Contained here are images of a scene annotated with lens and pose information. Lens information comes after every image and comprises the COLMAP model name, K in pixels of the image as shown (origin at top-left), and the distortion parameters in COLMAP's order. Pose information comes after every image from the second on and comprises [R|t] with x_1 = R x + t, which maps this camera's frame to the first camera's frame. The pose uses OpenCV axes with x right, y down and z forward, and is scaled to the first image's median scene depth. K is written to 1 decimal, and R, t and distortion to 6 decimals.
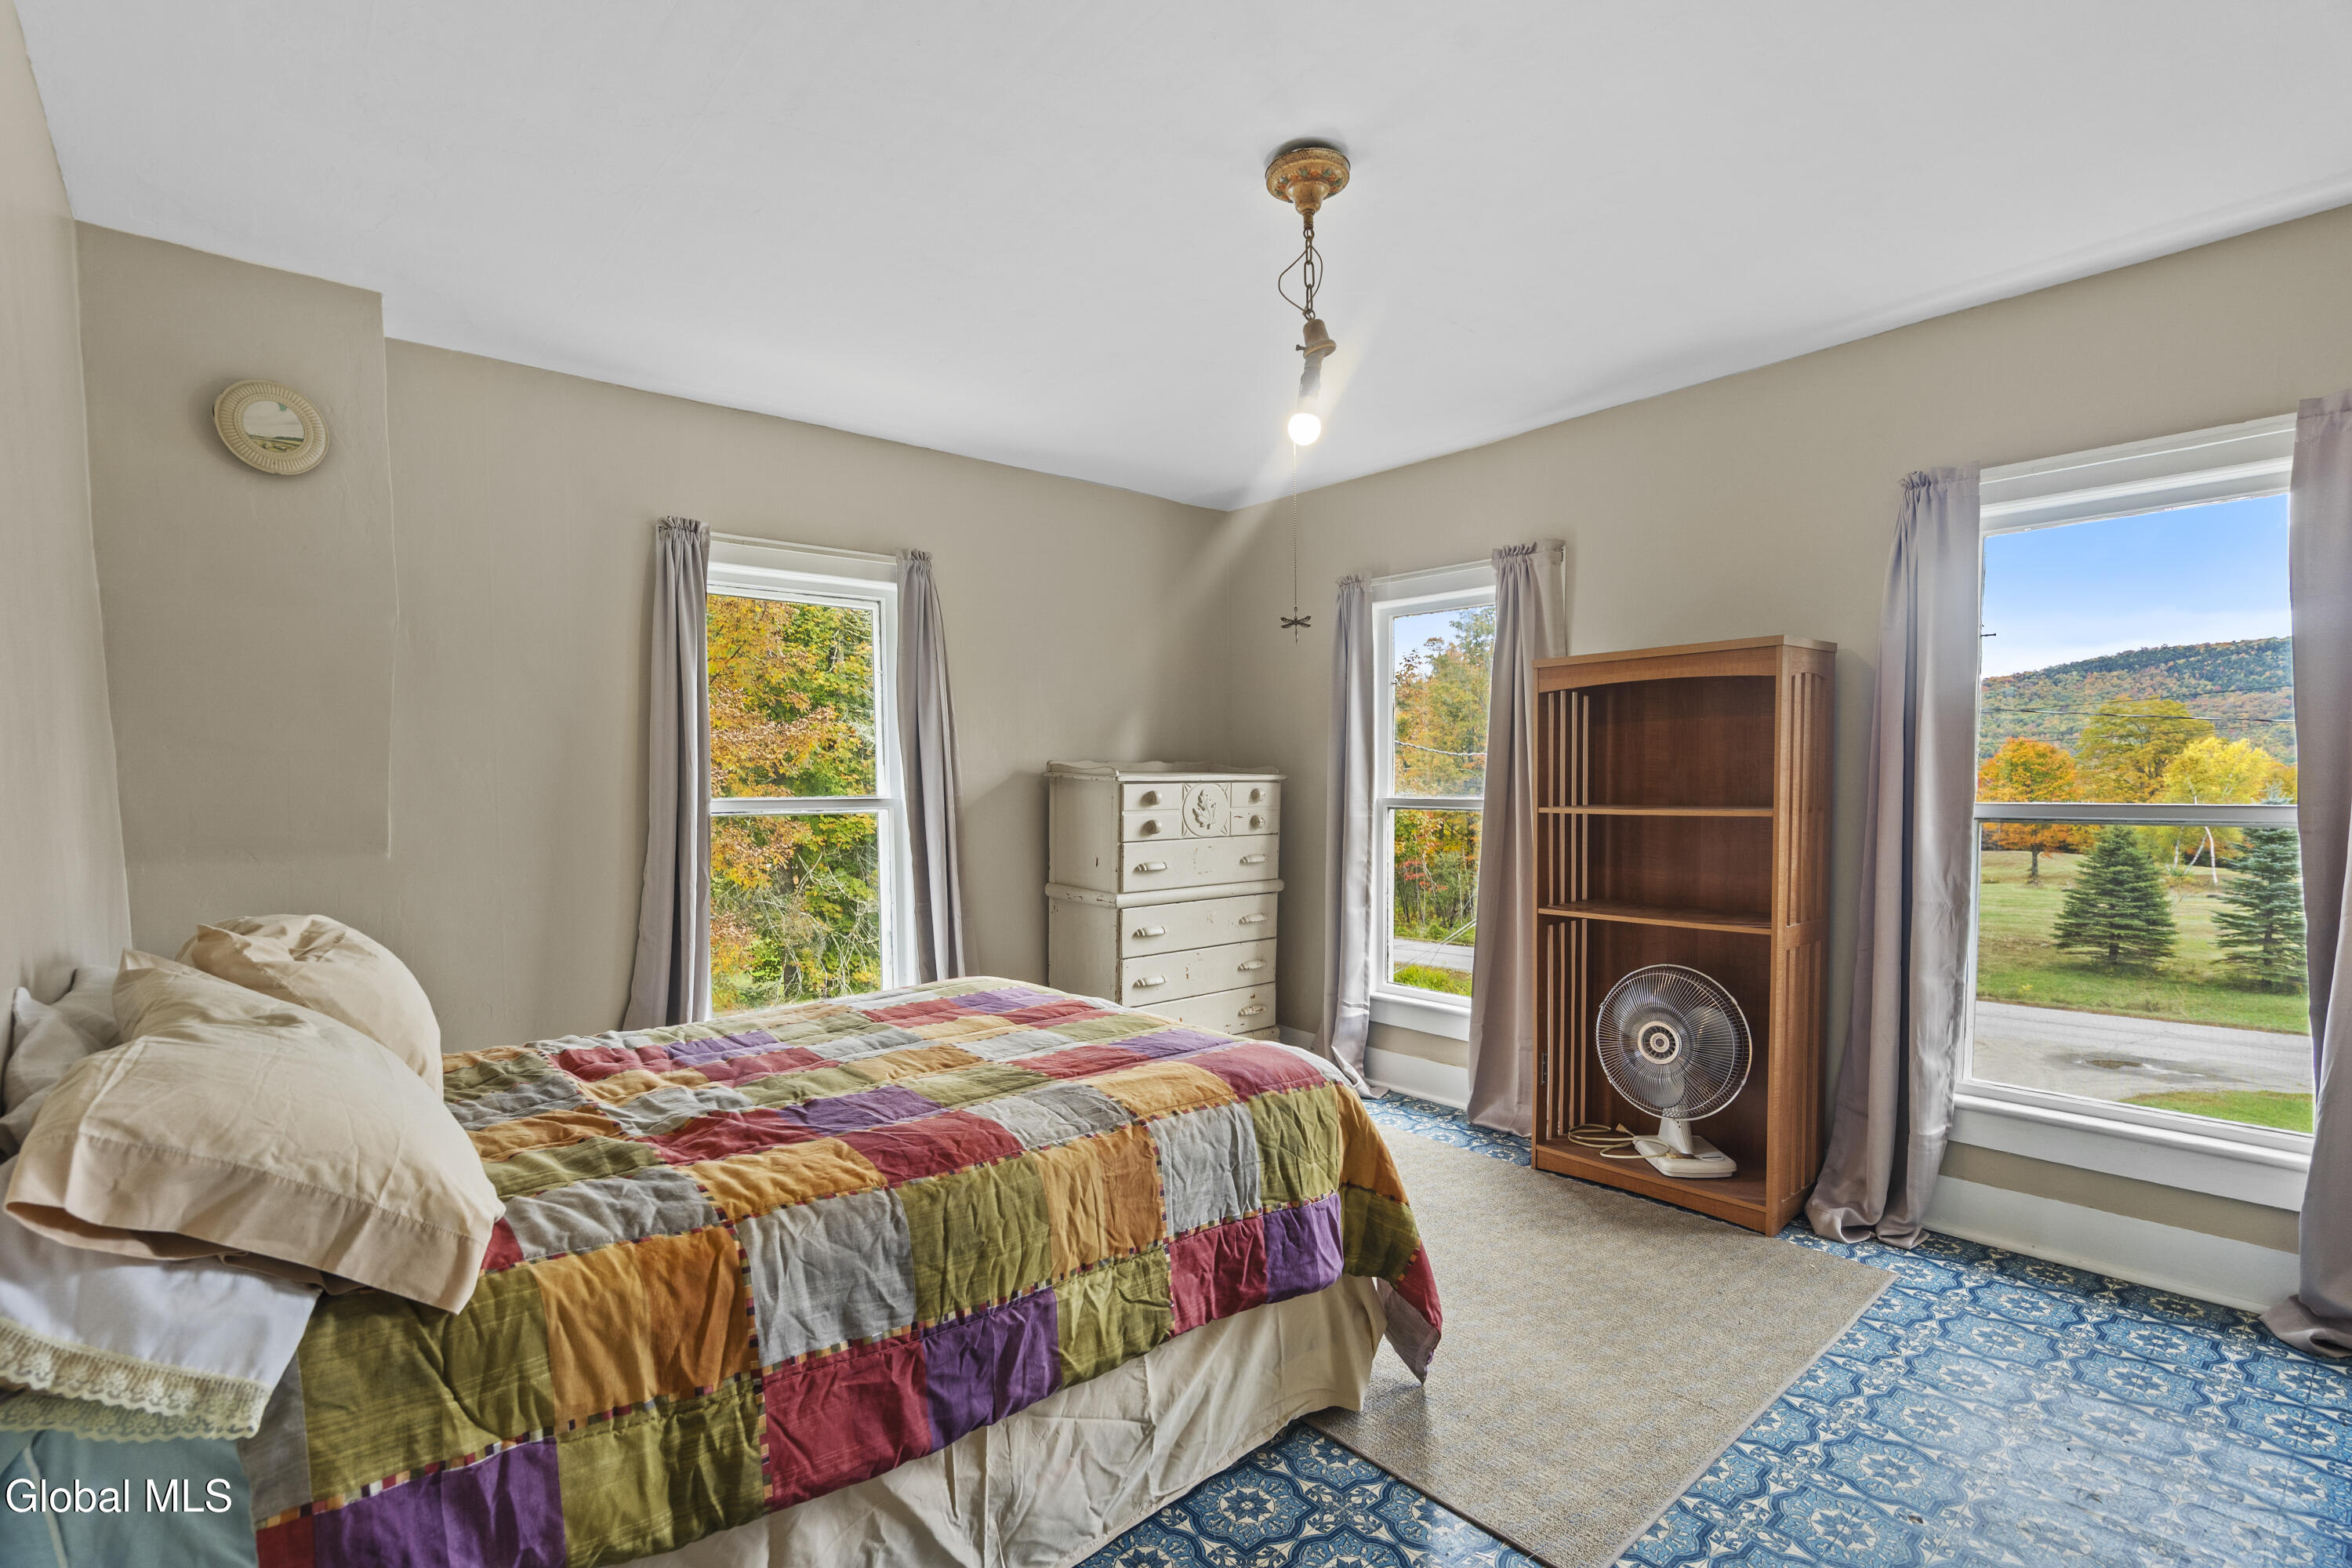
lens RADIAL K [[1088.1, 0, 1179.0], [0, 1088.1, 792.3], [0, 0, 1]] dist [0.001464, 0.000372]
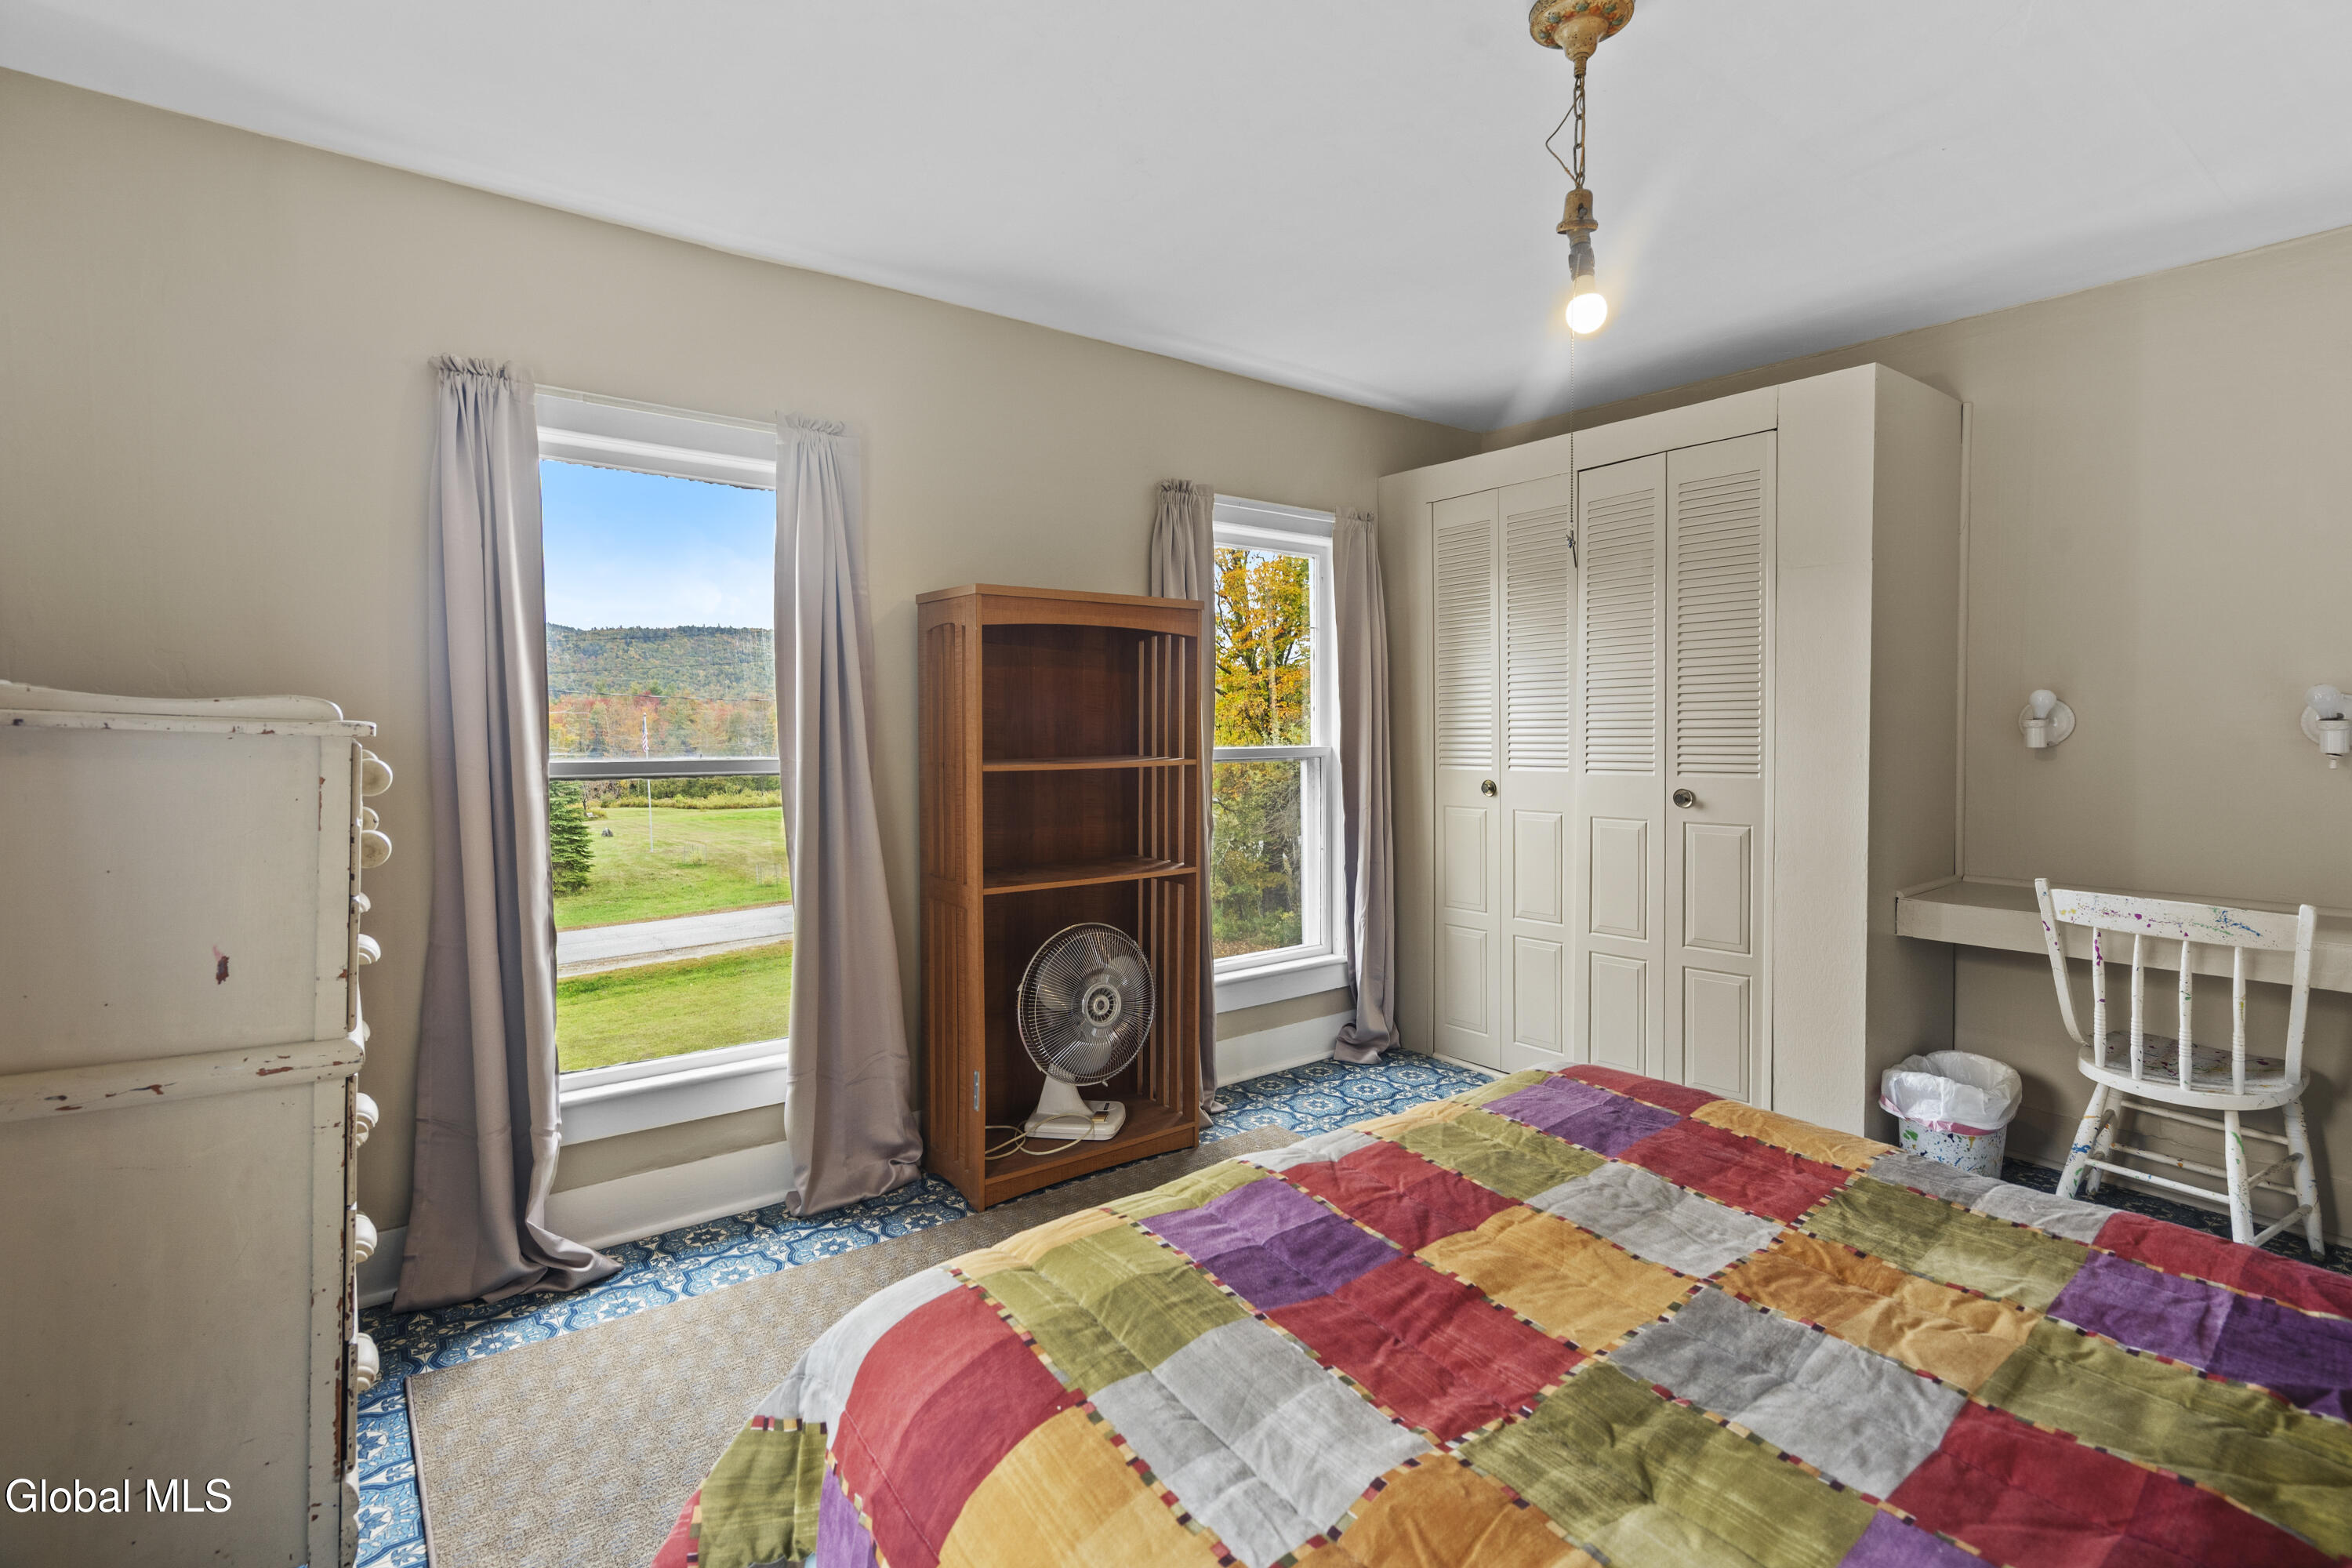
lens RADIAL K [[1088.1, 0, 1176.5], [0, 1088.1, 751.0], [0, 0, 1]] dist [0.001464, 0.000372]
pose [[0.082538, -0.009102, 0.996546, -0.503182], [0.019623, 0.999779, 0.007506, 0.000844], [-0.996395, 0.018936, 0.082699, 0.841399]]
